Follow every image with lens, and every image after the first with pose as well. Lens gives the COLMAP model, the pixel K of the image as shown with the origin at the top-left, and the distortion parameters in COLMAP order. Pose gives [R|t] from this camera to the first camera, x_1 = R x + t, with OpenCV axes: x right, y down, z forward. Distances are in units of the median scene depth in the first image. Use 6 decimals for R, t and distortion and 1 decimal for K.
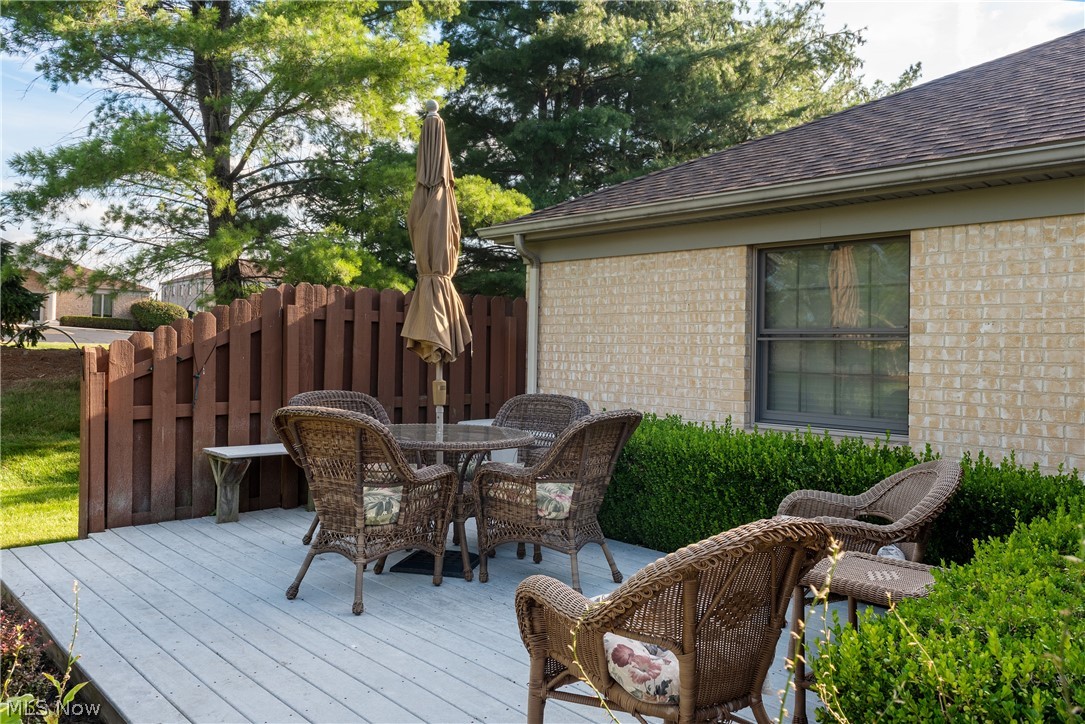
lens RADIAL K [[767.9, 0, 542.5], [0, 767.9, 362.0], [0, 0, 1]] dist [-0.001445, -0.000092]
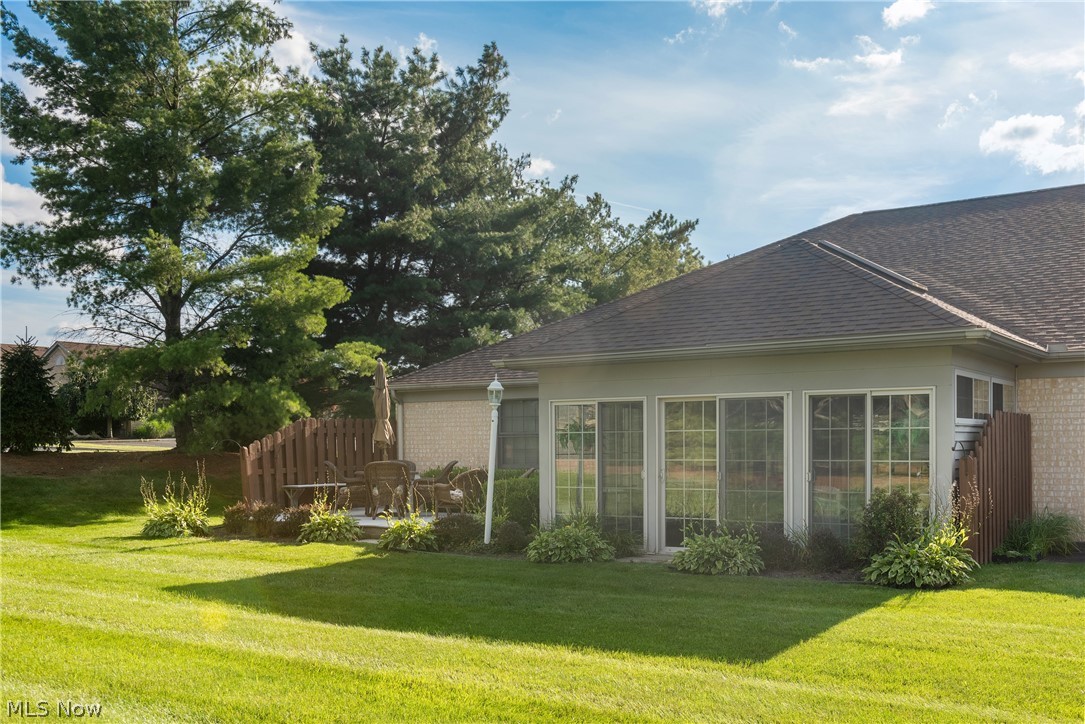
lens RADIAL K [[1049.8, 0, 542.5], [0, 1049.8, 362.0], [0, 0, 1]] dist [0.002255, 0.000704]
pose [[0.976313, -0.009941, 0.216134, -0.295116], [0.029948, 0.995537, -0.089490, 0.035455], [-0.214280, 0.093843, 0.972254, -2.226424]]
